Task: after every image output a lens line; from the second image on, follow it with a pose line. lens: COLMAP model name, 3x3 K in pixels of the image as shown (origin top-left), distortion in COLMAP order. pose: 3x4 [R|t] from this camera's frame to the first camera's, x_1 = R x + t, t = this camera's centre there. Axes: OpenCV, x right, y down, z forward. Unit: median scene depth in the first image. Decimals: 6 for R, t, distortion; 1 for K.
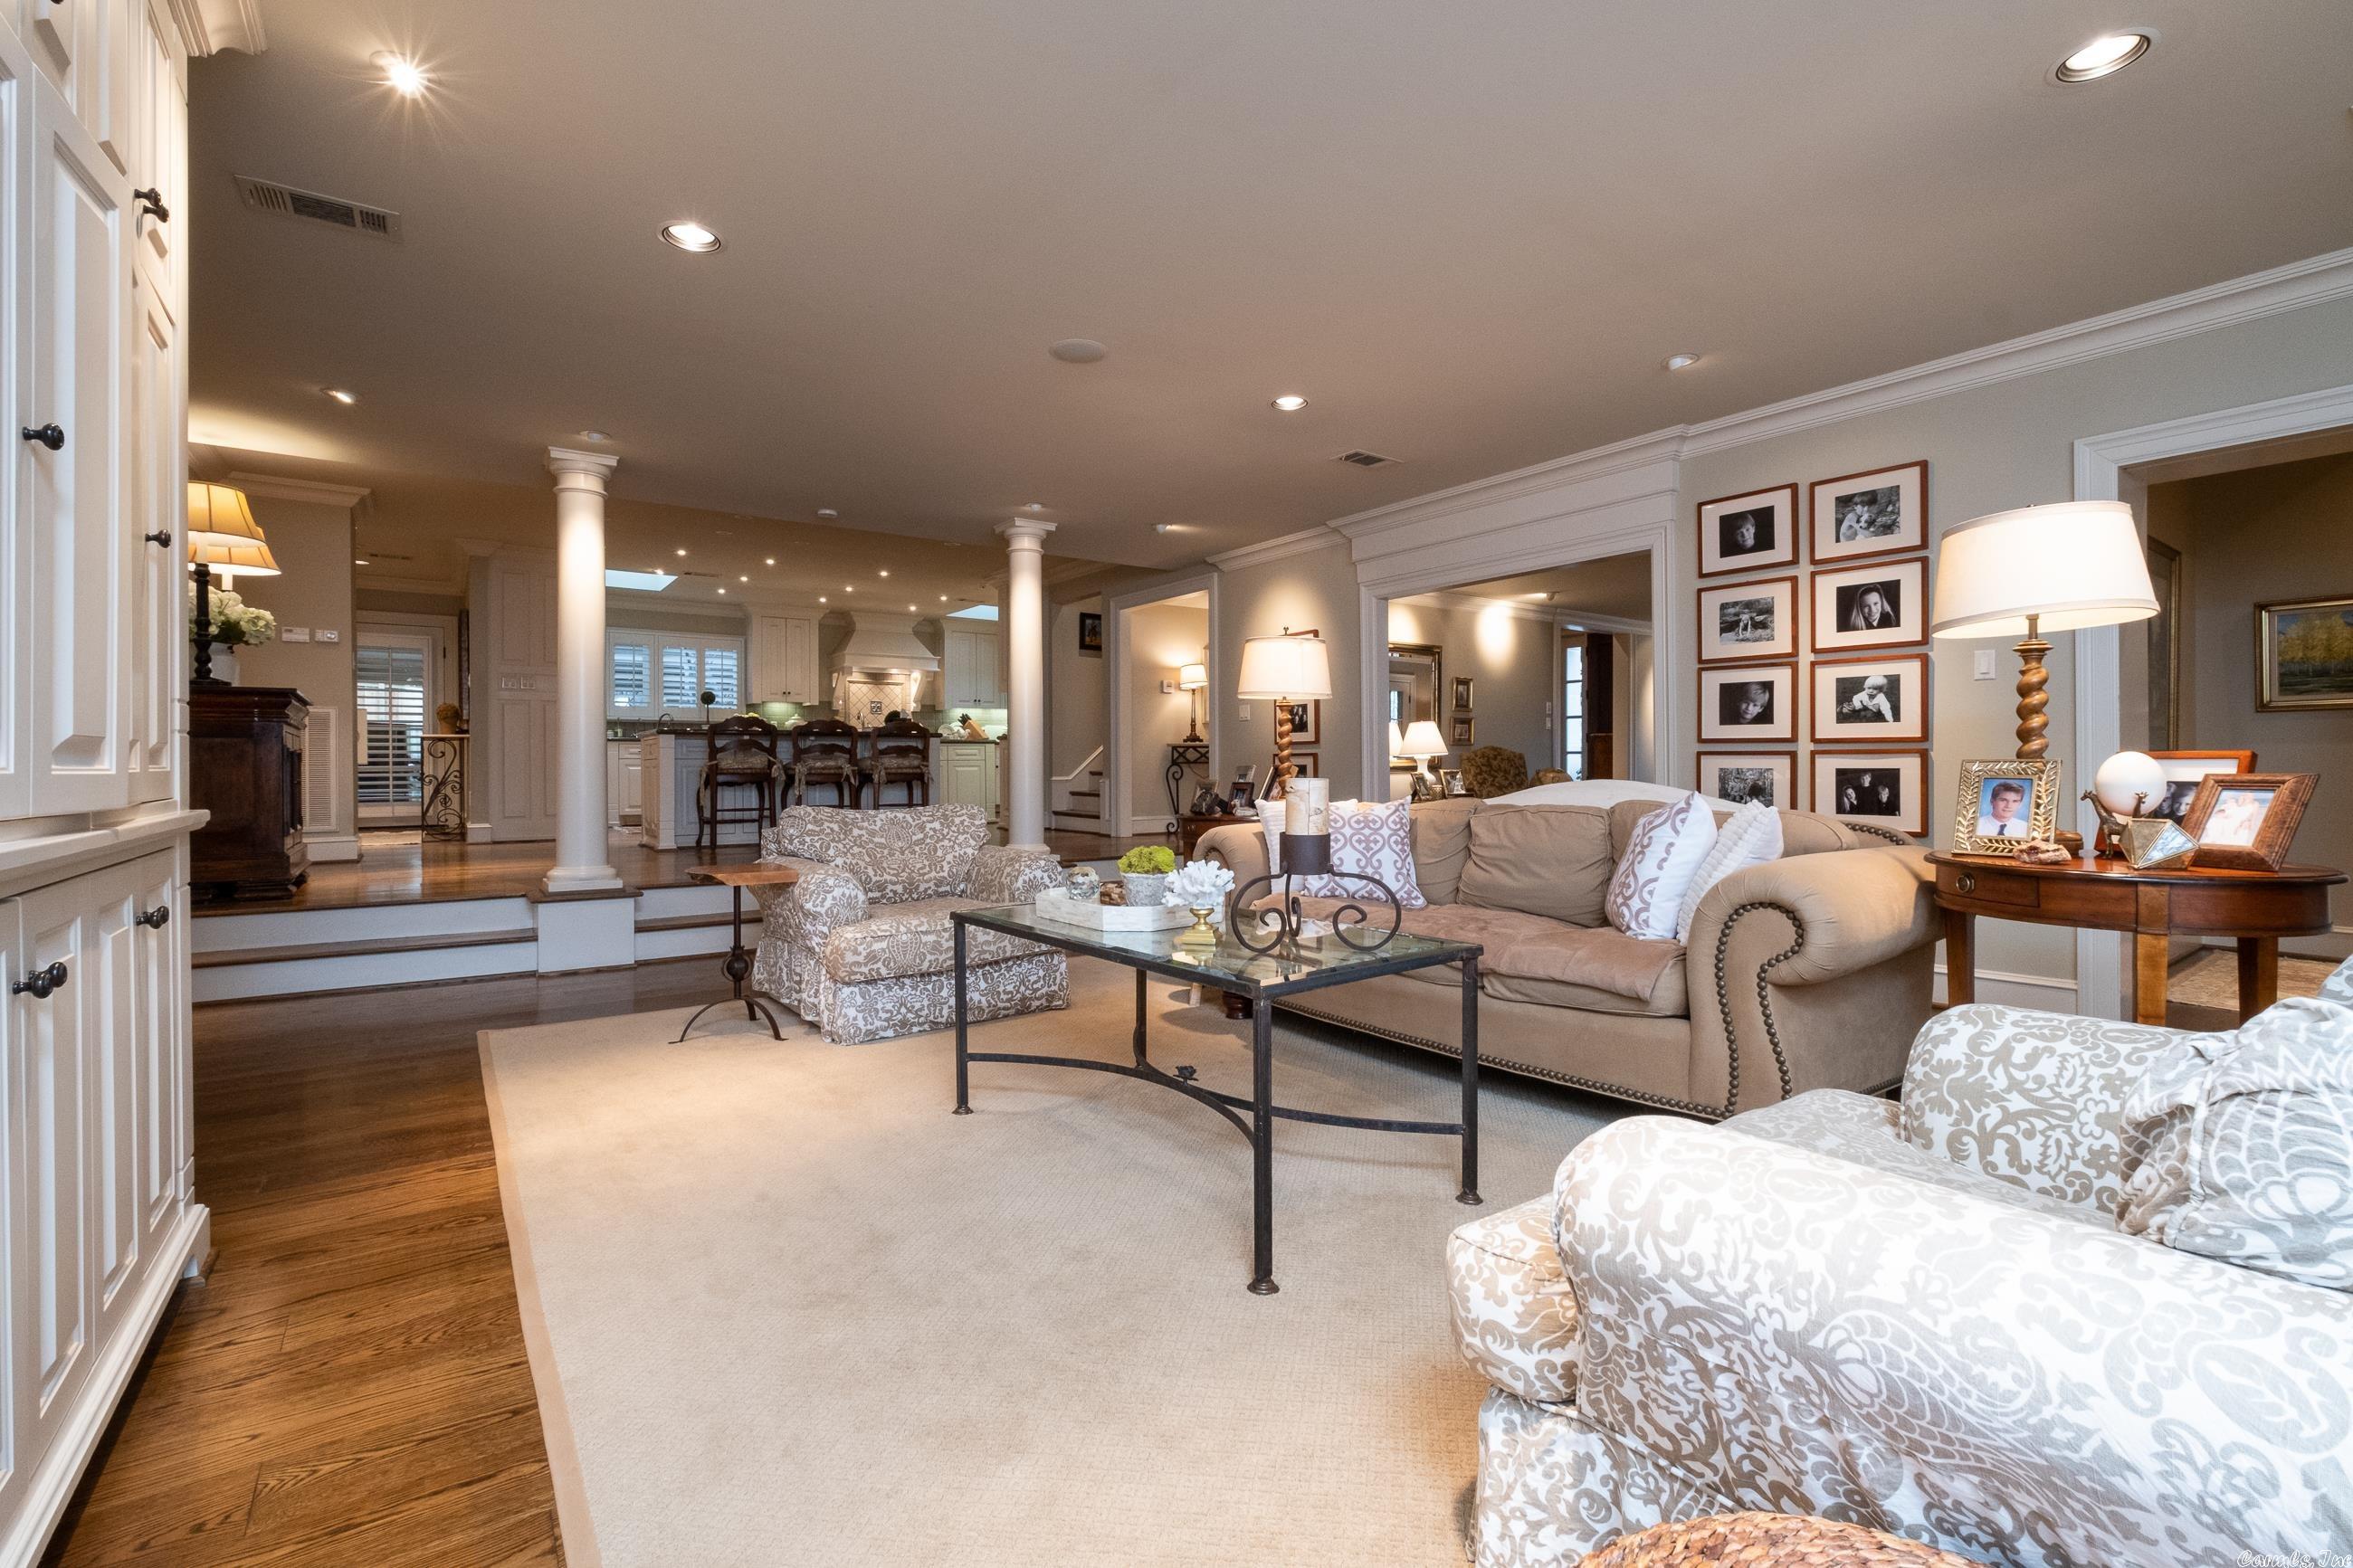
lens RADIAL K [[1034.8, 0, 1176.2], [0, 1034.8, 773.0], [0, 0, 1]] dist [-0.004788, -0.000263]
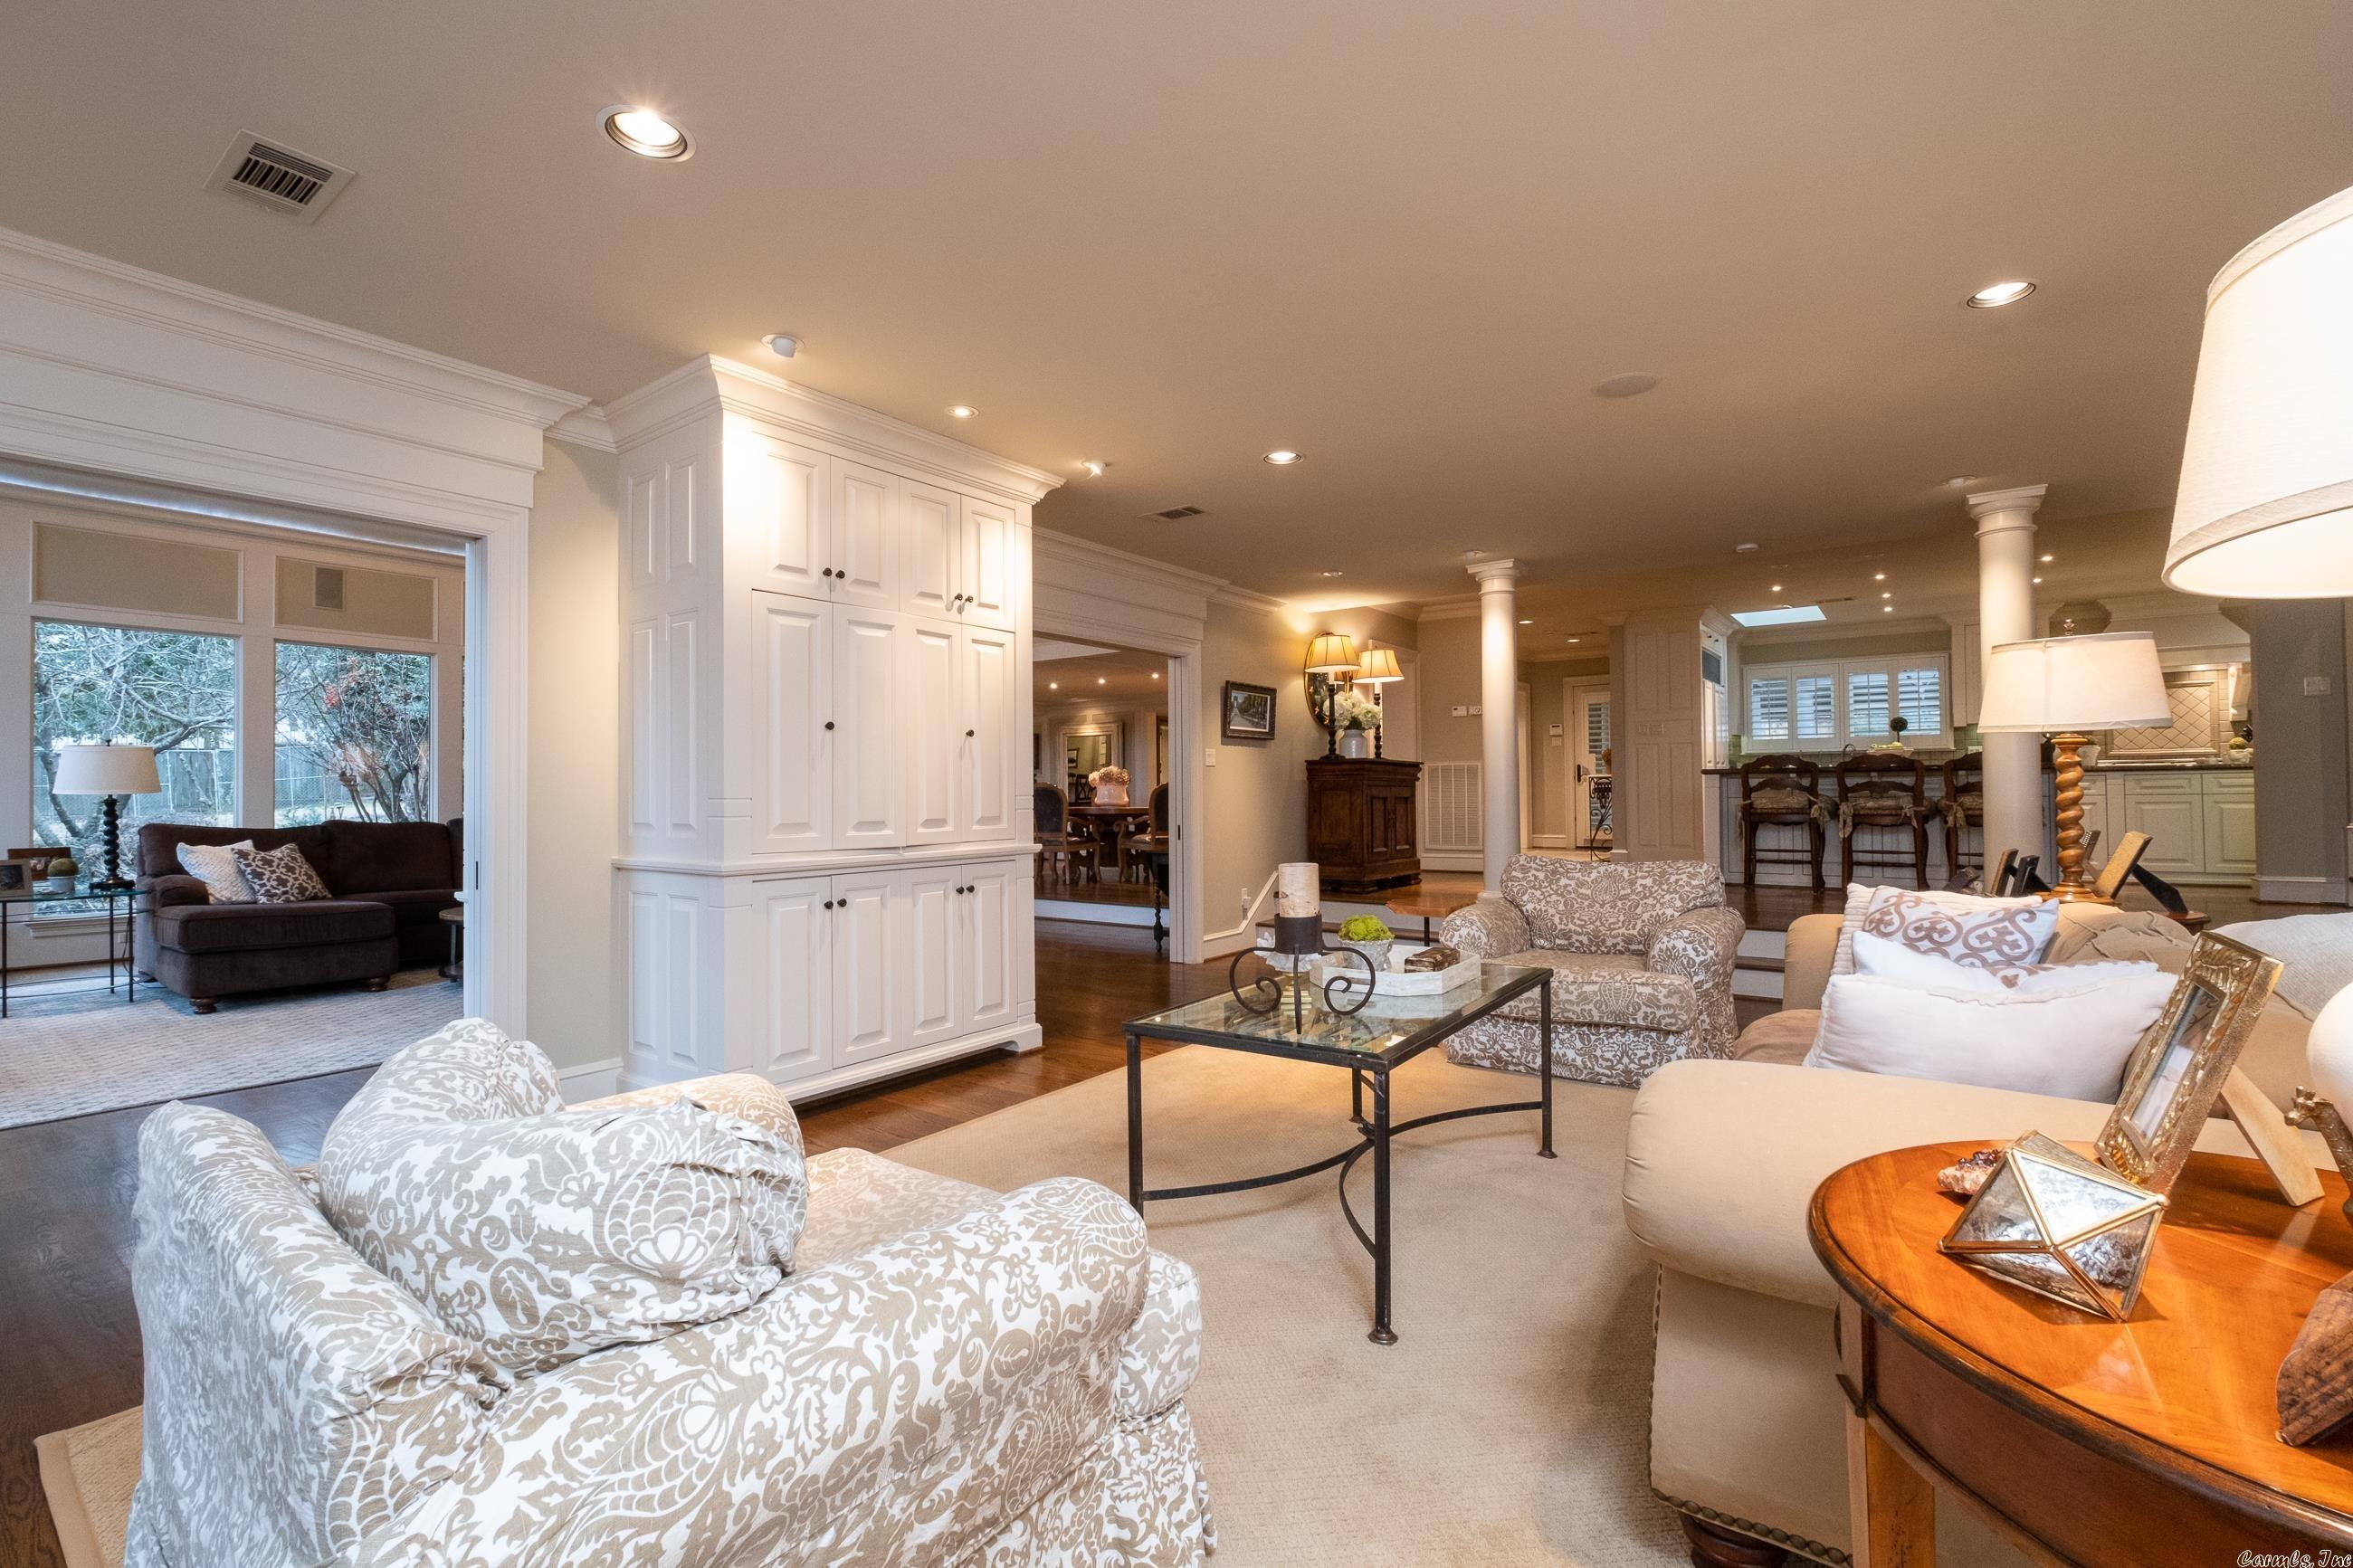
lens RADIAL K [[1034.8, 0, 1176.2], [0, 1034.8, 773.0], [0, 0, 1]] dist [-0.004788, -0.000263]
pose [[0.294019, -0.015207, -0.955679, 0.504812], [0.000364, 0.999875, -0.015798, -0.032441], [0.955799, 0.004297, 0.293988, 0.254070]]
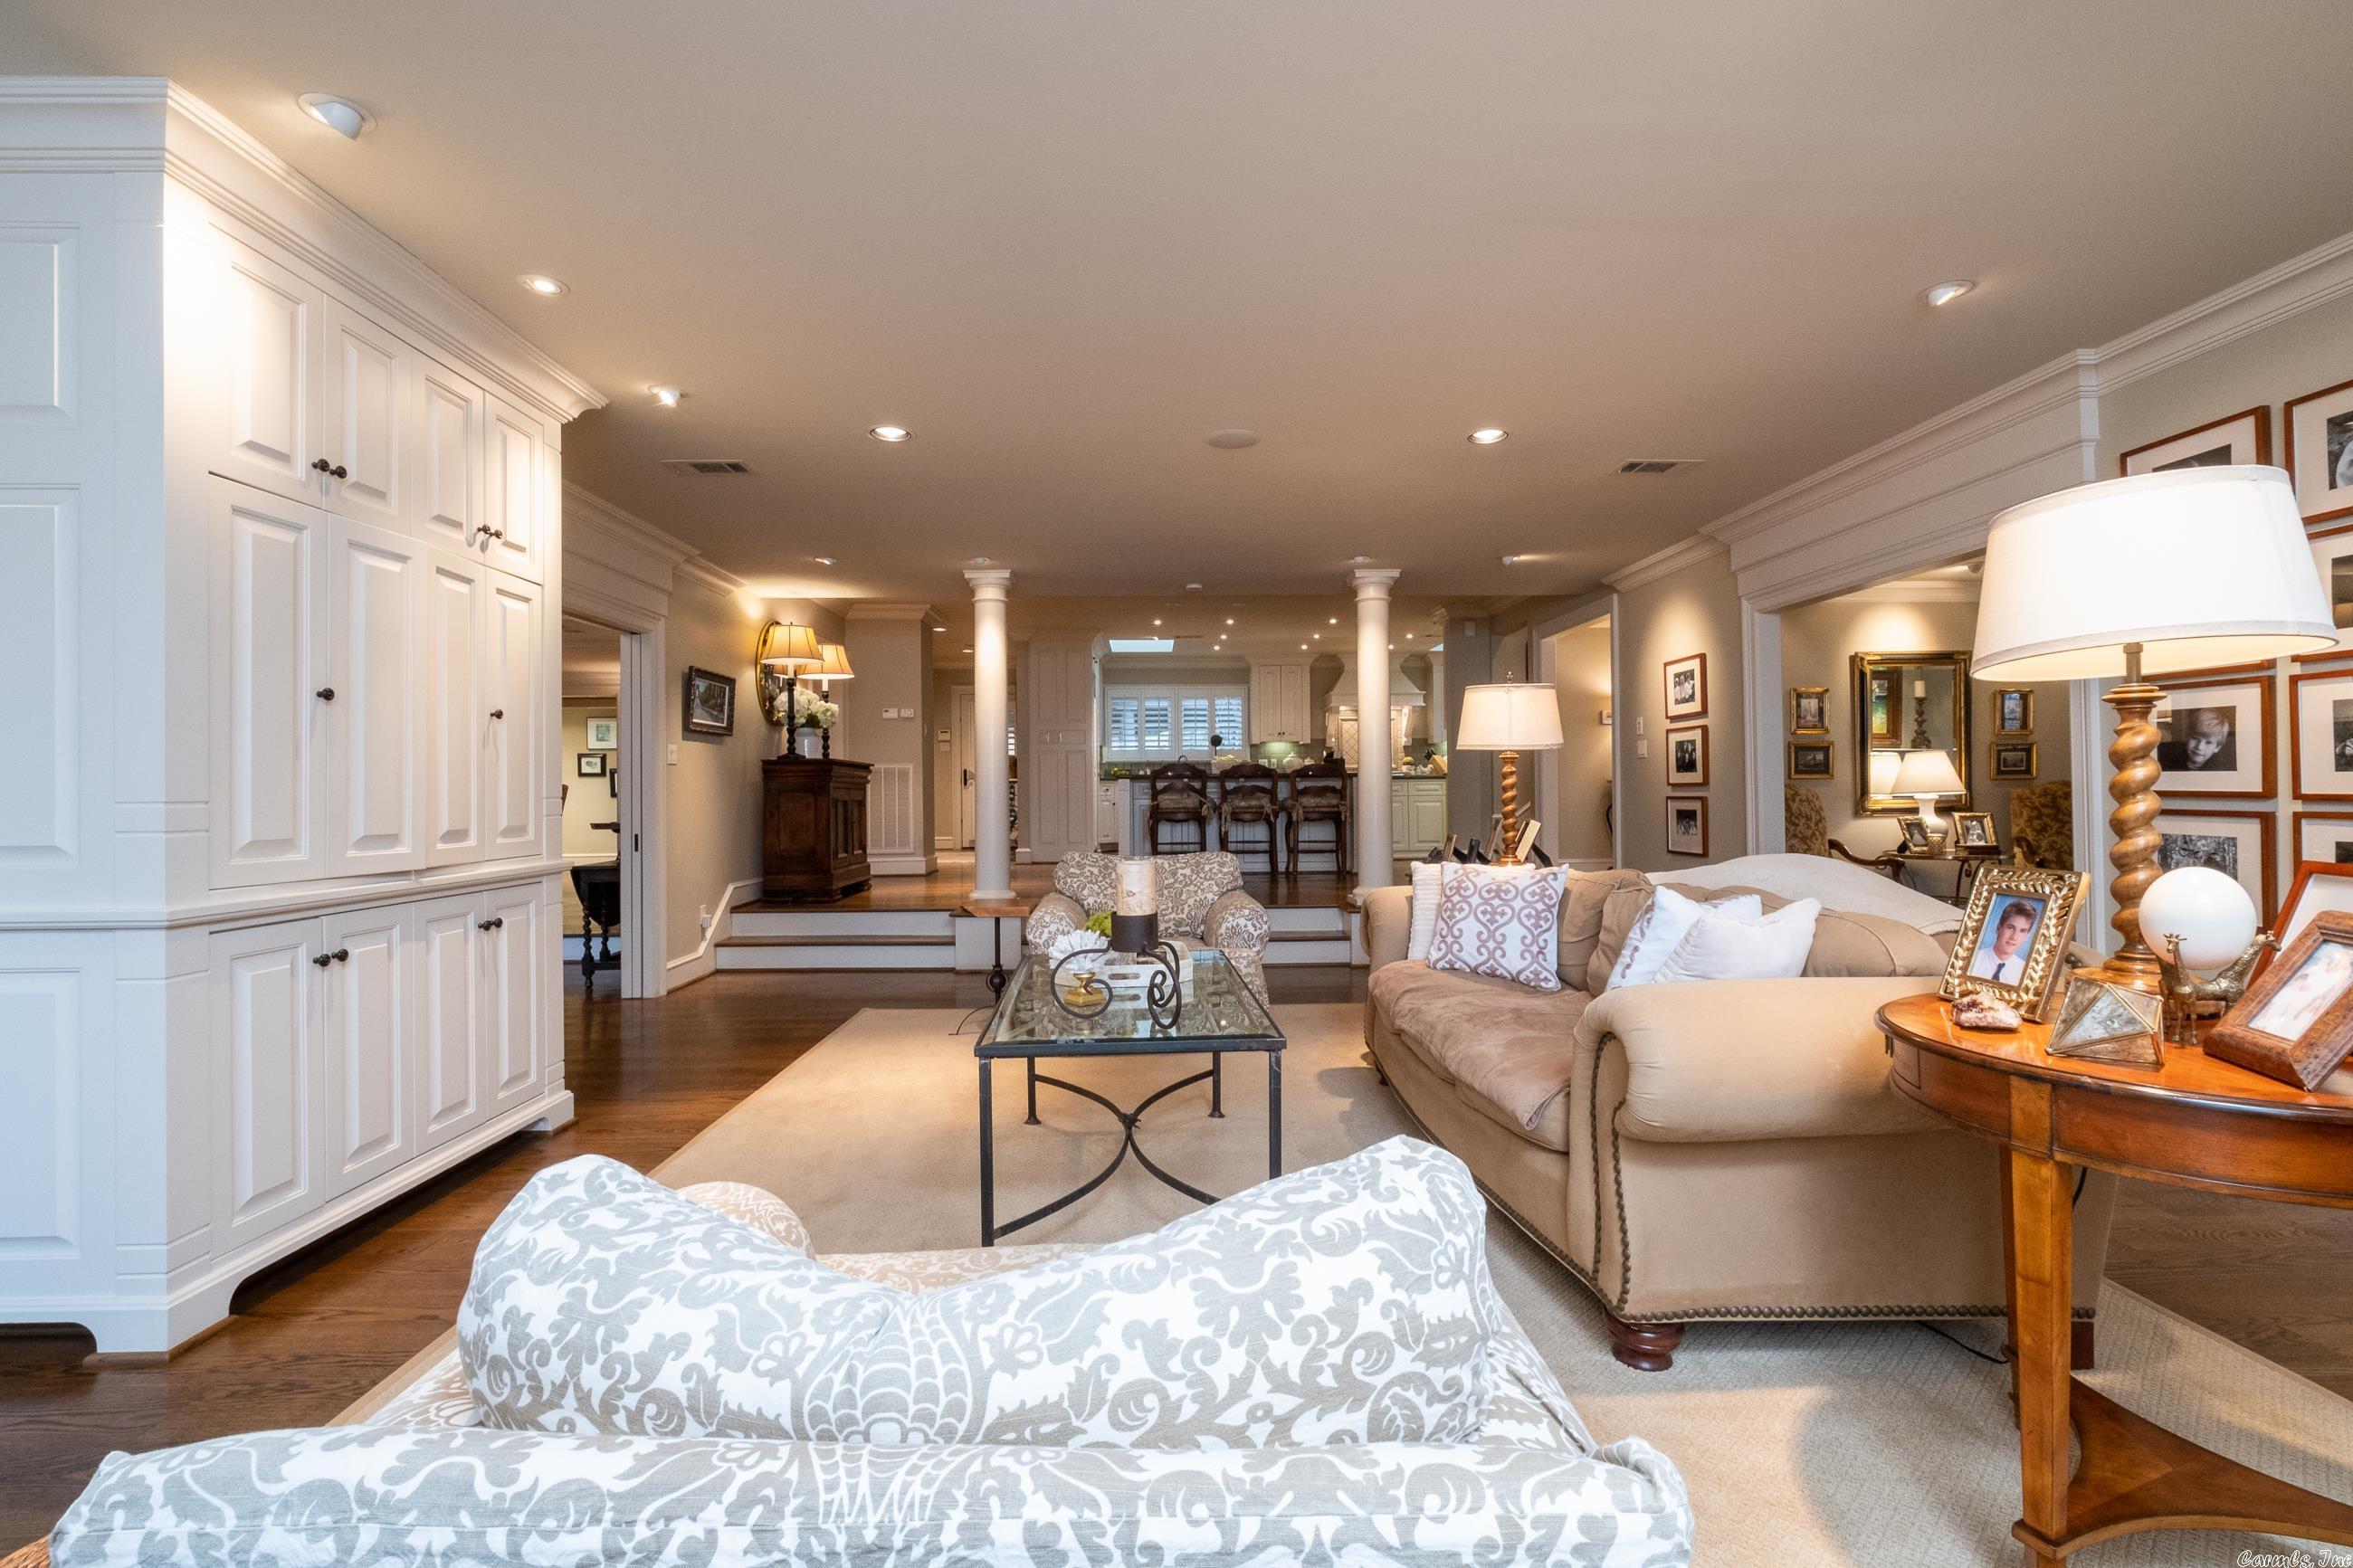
lens RADIAL K [[1038.9, 0, 1180.7], [0, 1038.9, 781.8], [0, 0, 1]] dist [-0.003289, -0.000467]
pose [[0.826518, -0.007138, -0.562865, 0.349930], [0.000944, 0.999936, -0.011294, -0.029882], [0.562909, 0.008803, 0.826472, 0.058744]]
